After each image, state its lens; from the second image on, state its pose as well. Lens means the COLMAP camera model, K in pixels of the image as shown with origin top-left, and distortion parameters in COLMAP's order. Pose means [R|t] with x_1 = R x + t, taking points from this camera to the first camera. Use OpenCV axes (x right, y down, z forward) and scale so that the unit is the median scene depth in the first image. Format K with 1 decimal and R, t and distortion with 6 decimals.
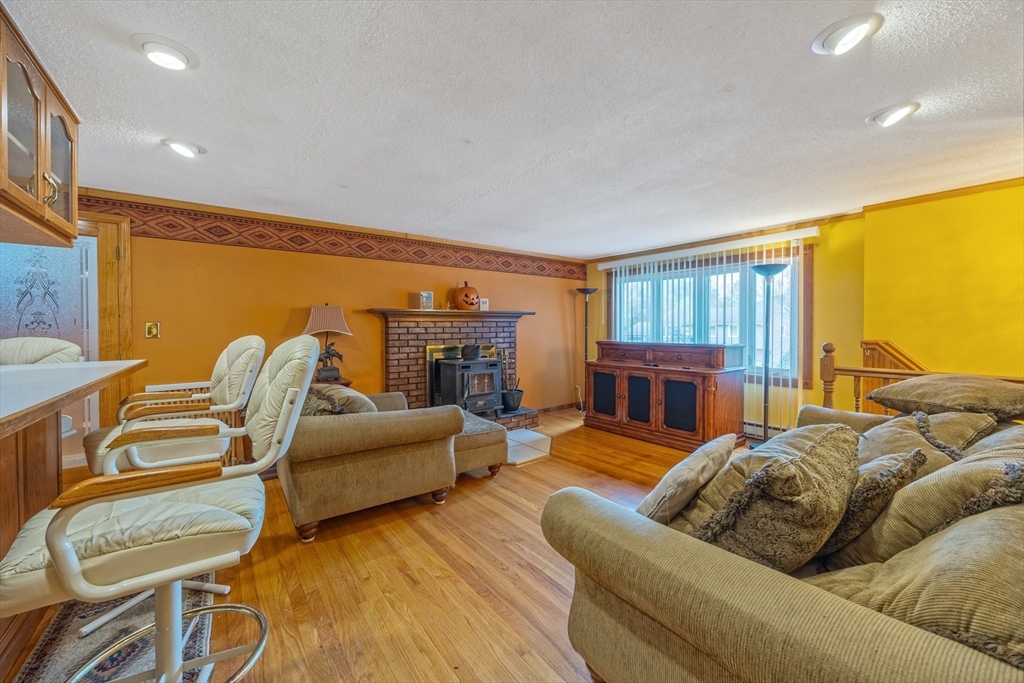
lens RADIAL K [[402.3, 0, 525.8], [0, 402.3, 332.6], [0, 0, 1]] dist [-0.001685, -0.000863]
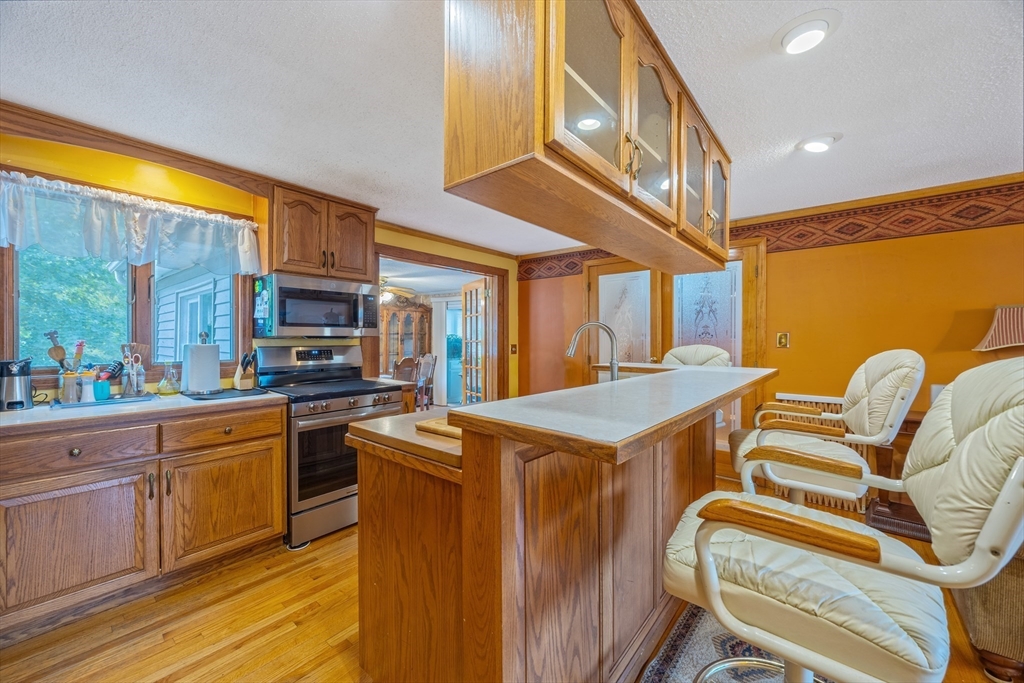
lens RADIAL K [[402.3, 0, 513.5], [0, 402.3, 340.2], [0, 0, 1]] dist [-0.001685, -0.000863]
pose [[0.233604, 0.010018, -0.972280, -0.141416], [-0.014804, 0.999868, 0.006746, -0.004966], [0.972219, 0.012818, 0.233722, 0.137293]]
